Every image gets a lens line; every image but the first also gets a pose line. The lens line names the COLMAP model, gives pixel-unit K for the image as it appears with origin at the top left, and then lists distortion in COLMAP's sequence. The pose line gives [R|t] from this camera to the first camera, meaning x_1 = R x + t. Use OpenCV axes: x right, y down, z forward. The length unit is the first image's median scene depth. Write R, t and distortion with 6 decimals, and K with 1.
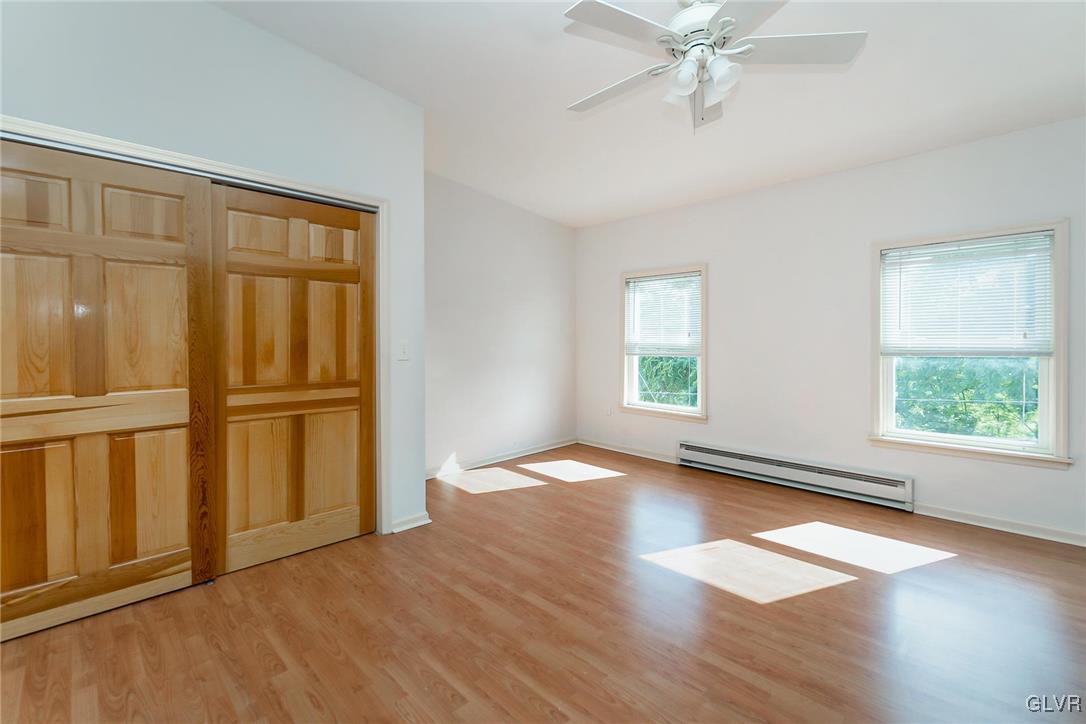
lens RADIAL K [[472.9, 0, 539.8], [0, 472.9, 348.4], [0, 0, 1]] dist [-0.002079, -0.000132]
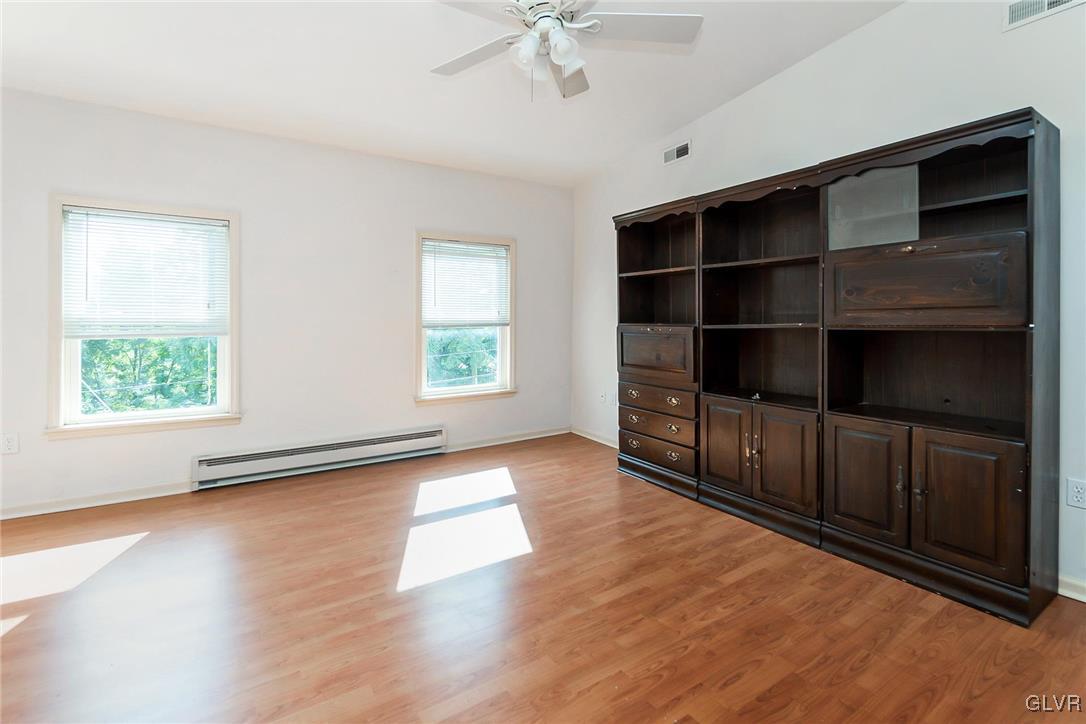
lens RADIAL K [[485.7, 0, 536.9], [0, 485.7, 325.1], [0, 0, 1]] dist [-0.001183, 0.000140]
pose [[0.210748, -0.007229, 0.977514, -0.574702], [0.016744, 0.999853, 0.003784, 0.012182], [-0.977397, 0.015570, 0.210838, 0.679908]]
